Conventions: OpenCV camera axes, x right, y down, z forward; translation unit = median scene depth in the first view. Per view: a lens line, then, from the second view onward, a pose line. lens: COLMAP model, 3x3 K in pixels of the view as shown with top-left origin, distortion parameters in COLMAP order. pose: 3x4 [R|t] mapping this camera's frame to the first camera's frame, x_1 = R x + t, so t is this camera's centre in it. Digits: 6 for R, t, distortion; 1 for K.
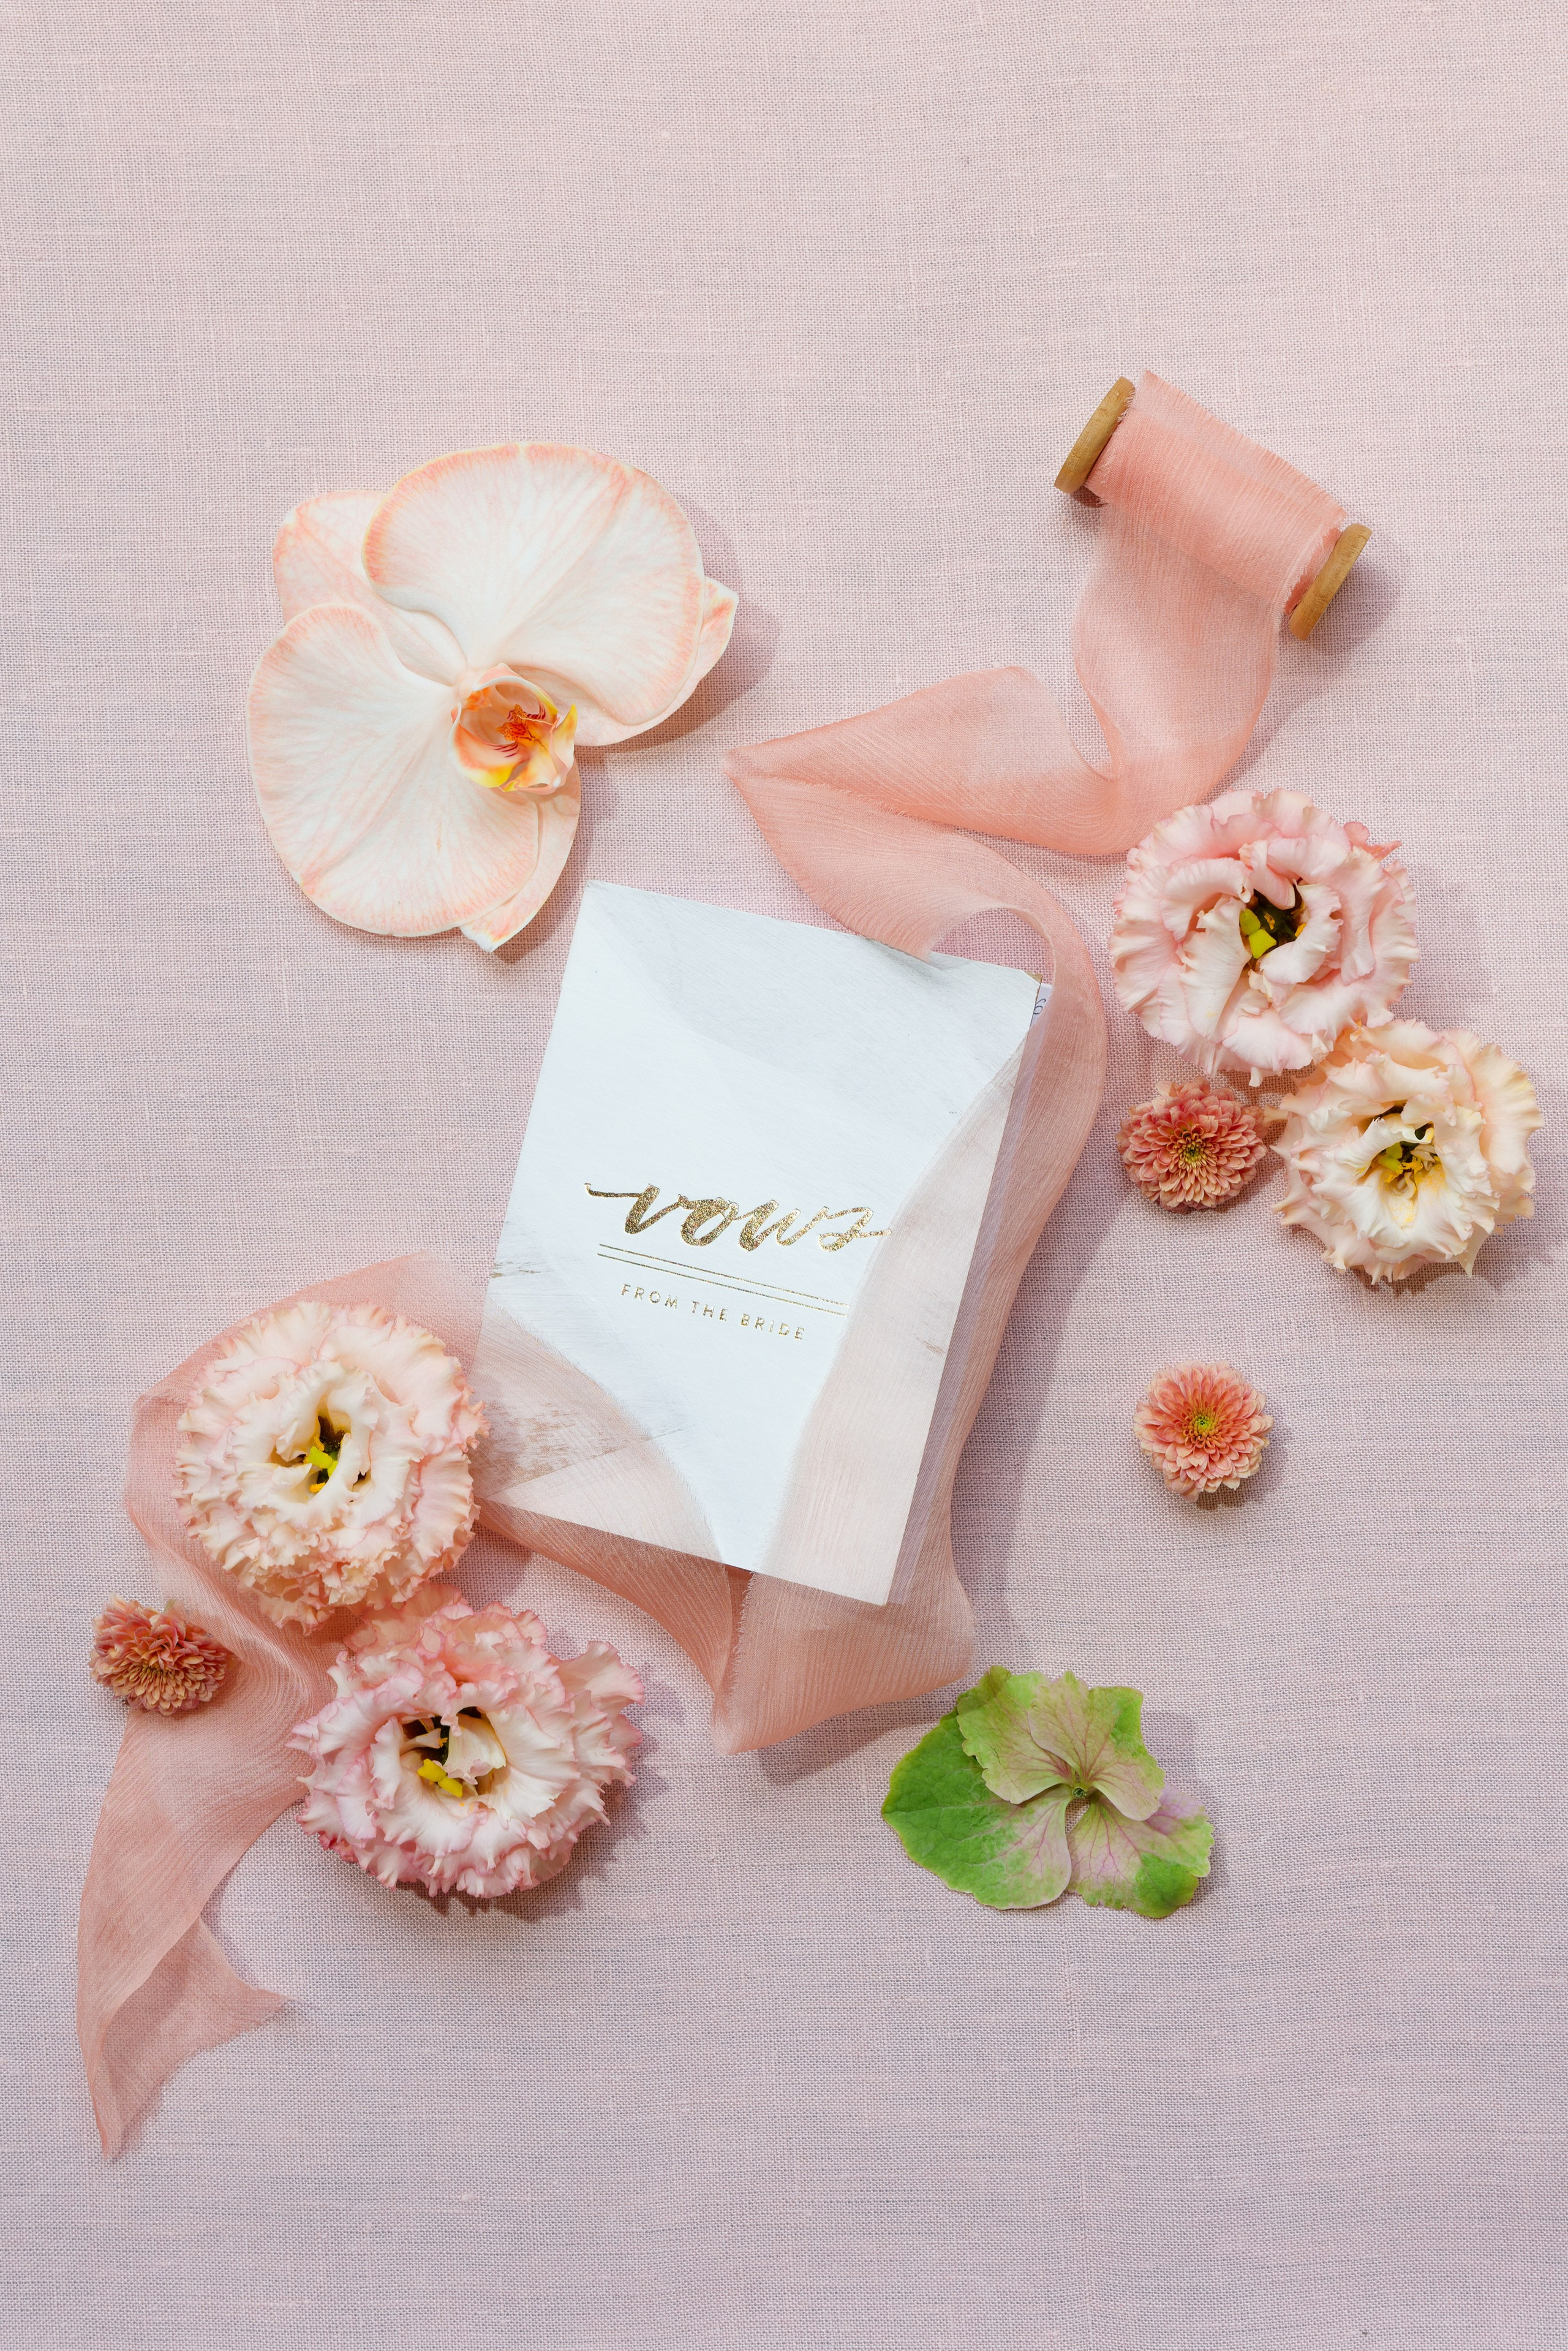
lens RADIAL K [[4256.5, 0, 785.5], [0, 4256.5, 1203.7], [0, 0, 1]] dist [0.038927, 0.239852]
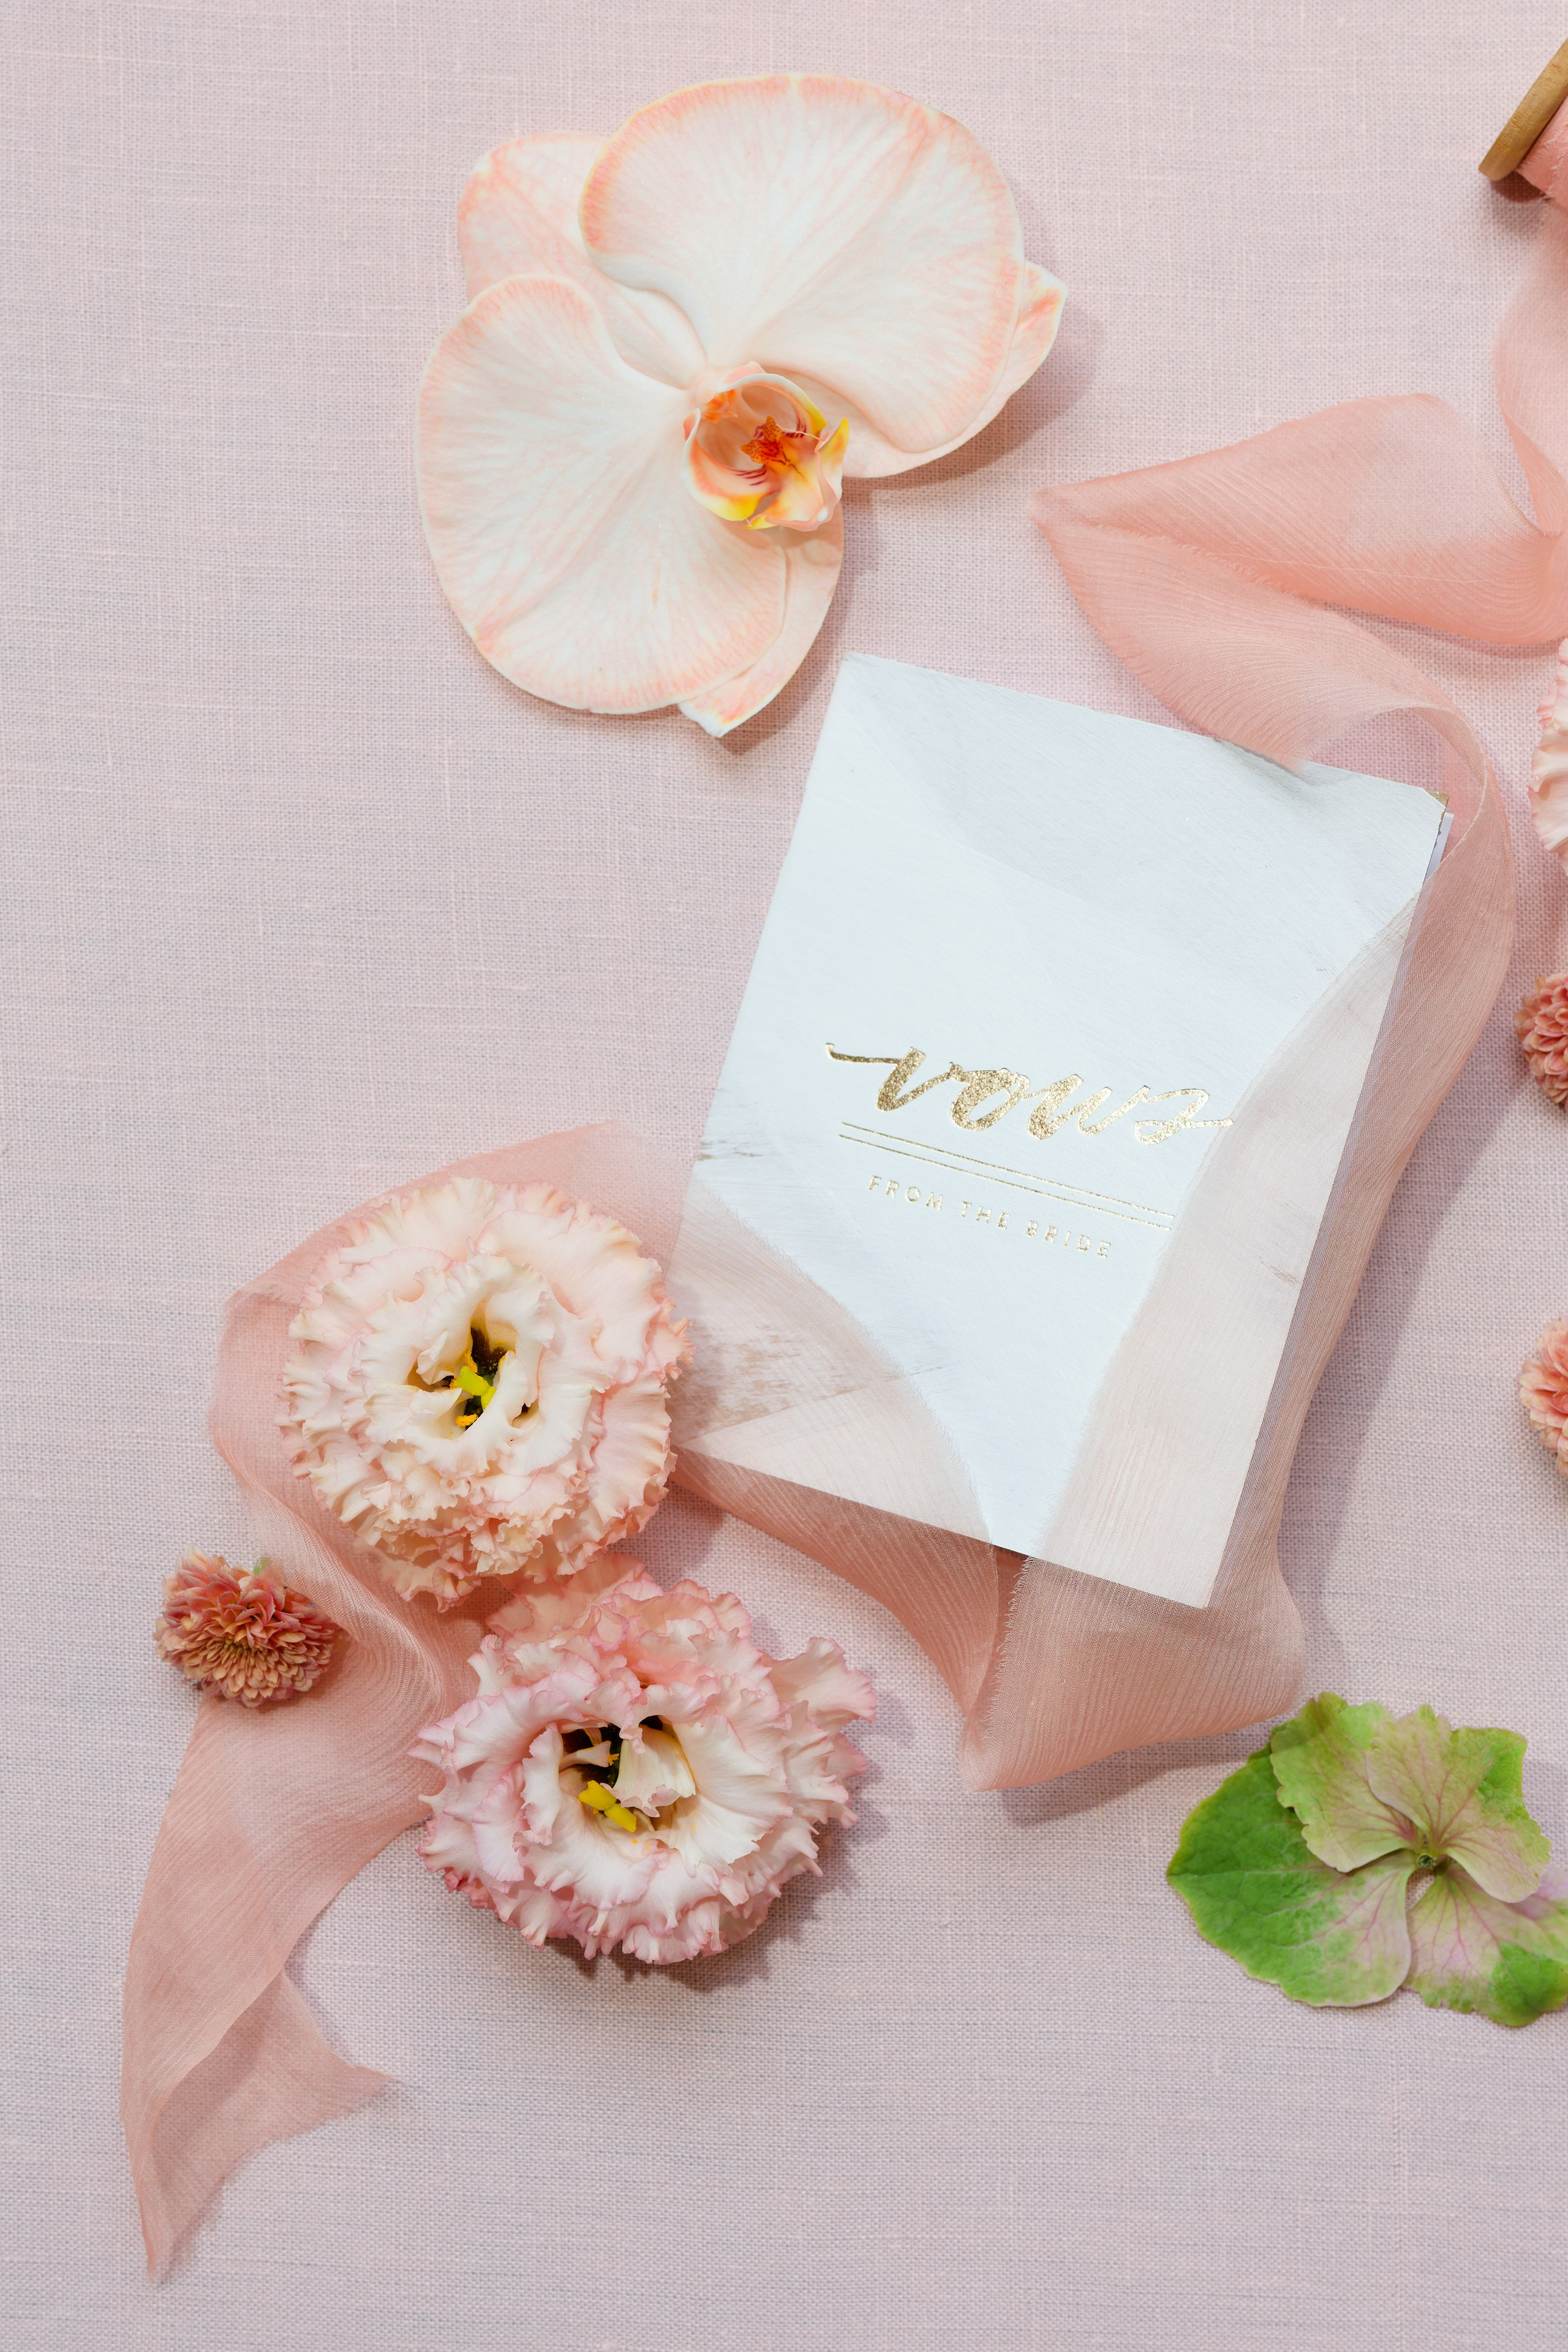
lens RADIAL K [[4366.9, 0, 815.4], [0, 4366.9, 1184.1], [0, 0, 1]] dist [0.035944, -0.035638]
pose [[0.998782, 0.047450, 0.013521, -0.058948], [-0.047480, 0.998870, 0.001904, 0.019441], [-0.013416, -0.002543, 0.999907, 0.210319]]
